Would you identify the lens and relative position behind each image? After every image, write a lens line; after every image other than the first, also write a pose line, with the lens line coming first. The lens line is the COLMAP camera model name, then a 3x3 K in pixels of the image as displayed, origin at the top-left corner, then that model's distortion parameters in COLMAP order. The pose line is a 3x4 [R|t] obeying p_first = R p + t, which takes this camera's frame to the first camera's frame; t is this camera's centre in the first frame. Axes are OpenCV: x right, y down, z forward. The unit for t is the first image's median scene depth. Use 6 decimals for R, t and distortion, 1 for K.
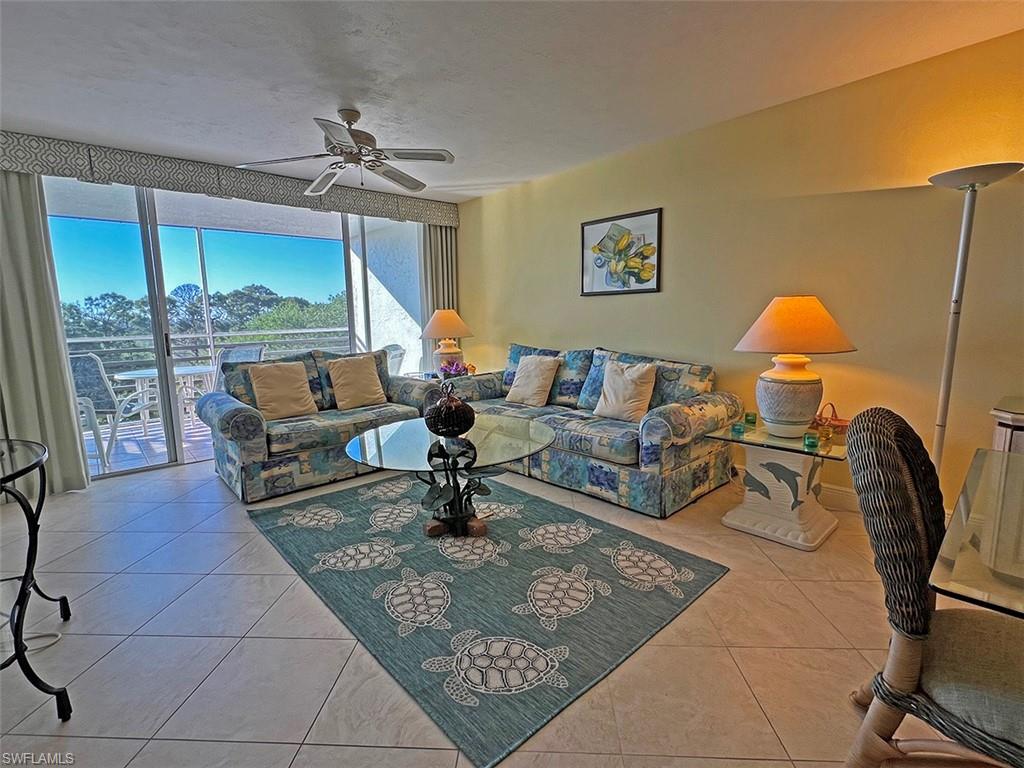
lens RADIAL K [[485.0, 0, 507.8], [0, 485.0, 387.1], [0, 0, 1]] dist [-0.001945, 0.000410]
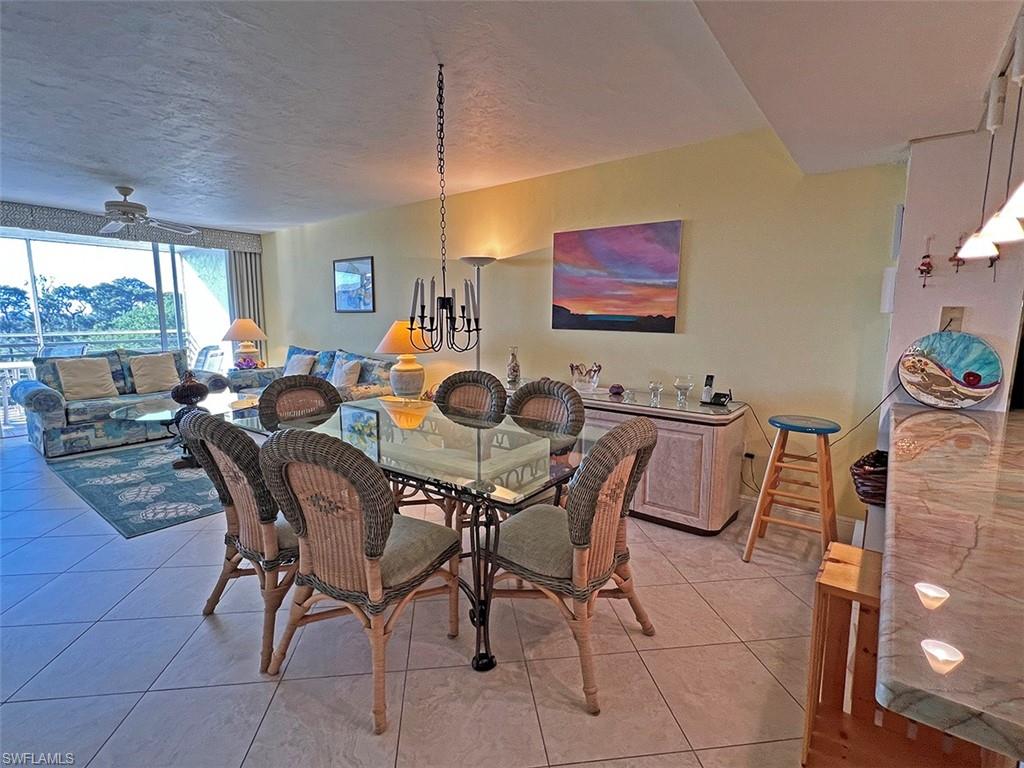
lens RADIAL K [[485.0, 0, 508.7], [0, 485.0, 388.3], [0, 0, 1]] dist [-0.001945, 0.000410]
pose [[0.983708, -0.003217, 0.179745, 0.408708], [0.003550, 0.999993, -0.001528, 0.036327], [-0.179739, 0.002141, 0.983712, -0.484726]]
